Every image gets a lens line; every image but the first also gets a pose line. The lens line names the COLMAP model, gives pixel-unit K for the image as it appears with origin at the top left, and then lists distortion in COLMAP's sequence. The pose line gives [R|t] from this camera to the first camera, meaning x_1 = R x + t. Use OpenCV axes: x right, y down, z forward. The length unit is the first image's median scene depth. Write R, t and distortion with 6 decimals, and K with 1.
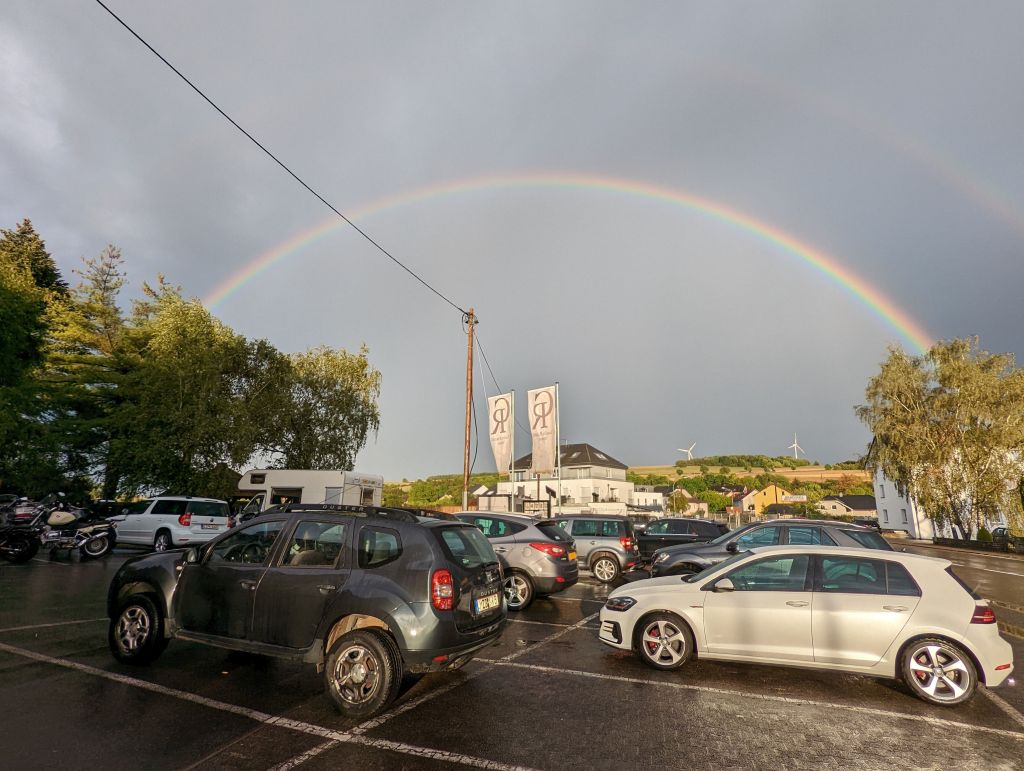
lens RADIAL K [[537.0, 0, 512.0], [0, 537.0, 385.5], [0, 0, 1]] dist [-0.016107, -0.000075]
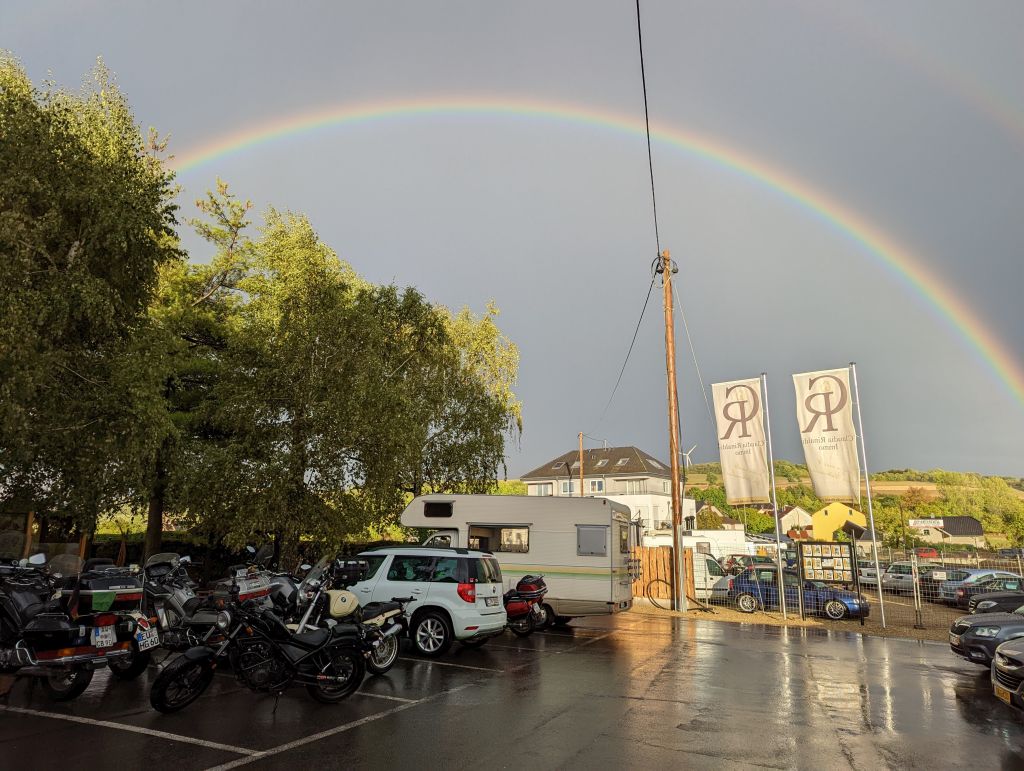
lens RADIAL K [[703.8, 0, 512.0], [0, 703.8, 385.5], [0, 0, 1]] dist [0.005884, -0.001660]
pose [[0.998628, 0.013593, 0.050567, -0.360288], [-0.014843, 0.999592, 0.024423, 0.007280], [-0.050215, -0.025140, 0.998422, 0.149632]]
